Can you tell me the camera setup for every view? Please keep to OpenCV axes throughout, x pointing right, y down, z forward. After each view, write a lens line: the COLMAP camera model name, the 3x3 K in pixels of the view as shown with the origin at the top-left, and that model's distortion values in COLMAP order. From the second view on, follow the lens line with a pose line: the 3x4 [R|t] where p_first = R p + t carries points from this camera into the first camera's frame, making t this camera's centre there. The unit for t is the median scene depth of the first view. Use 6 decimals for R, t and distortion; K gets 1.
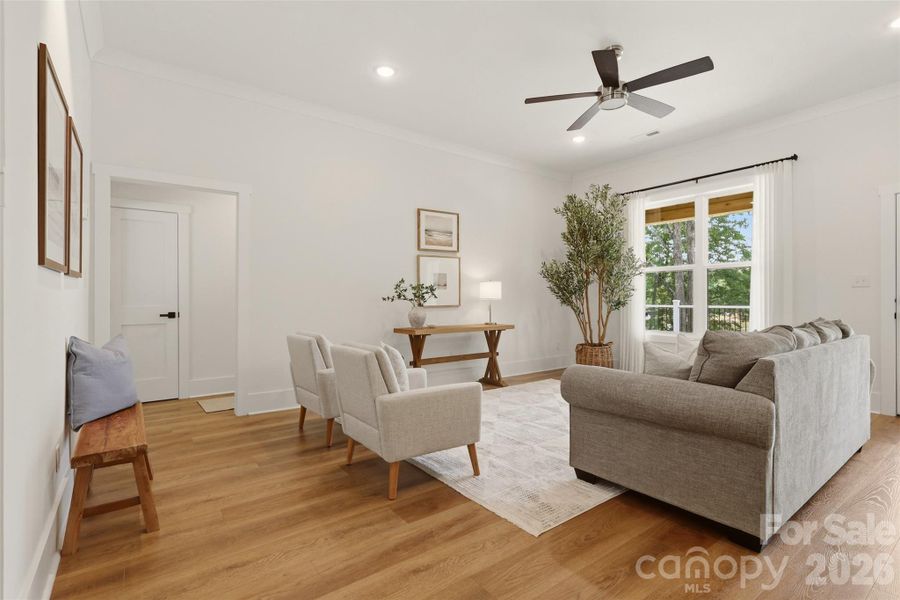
lens RADIAL K [[428.2, 0, 447.8], [0, 428.2, 299.3], [0, 0, 1]] dist [0.002015, 0.000893]
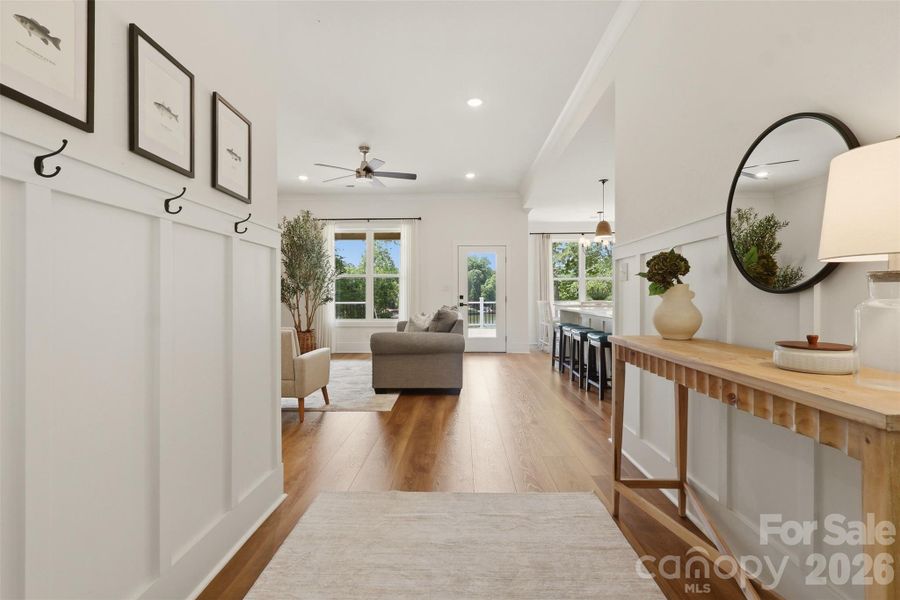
lens RADIAL K [[428.2, 0, 447.8], [0, 428.2, 299.3], [0, 0, 1]] dist [0.002015, 0.000893]
pose [[0.616776, -0.011129, 0.787060, -0.512959], [0.009345, 0.999933, 0.006815, 0.001972], [-0.787083, 0.003152, 0.616838, -0.200677]]
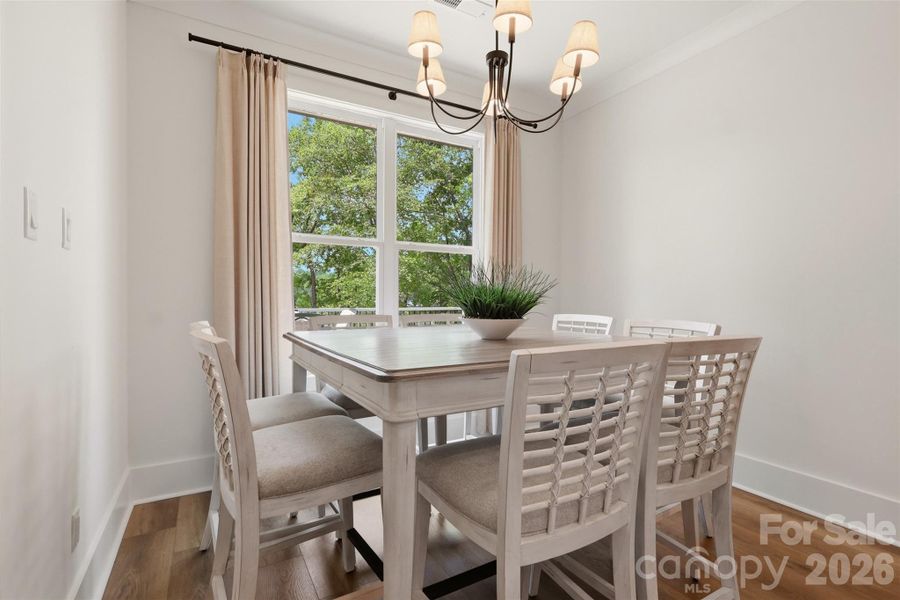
lens RADIAL K [[428.2, 0, 447.8], [0, 428.2, 299.3], [0, 0, 1]] dist [0.002015, 0.000893]
pose [[0.114385, -0.004462, 0.993427, 0.847946], [0.000176, 0.999990, 0.004471, 0.005412], [-0.993437, -0.000337, 0.114384, 0.389465]]
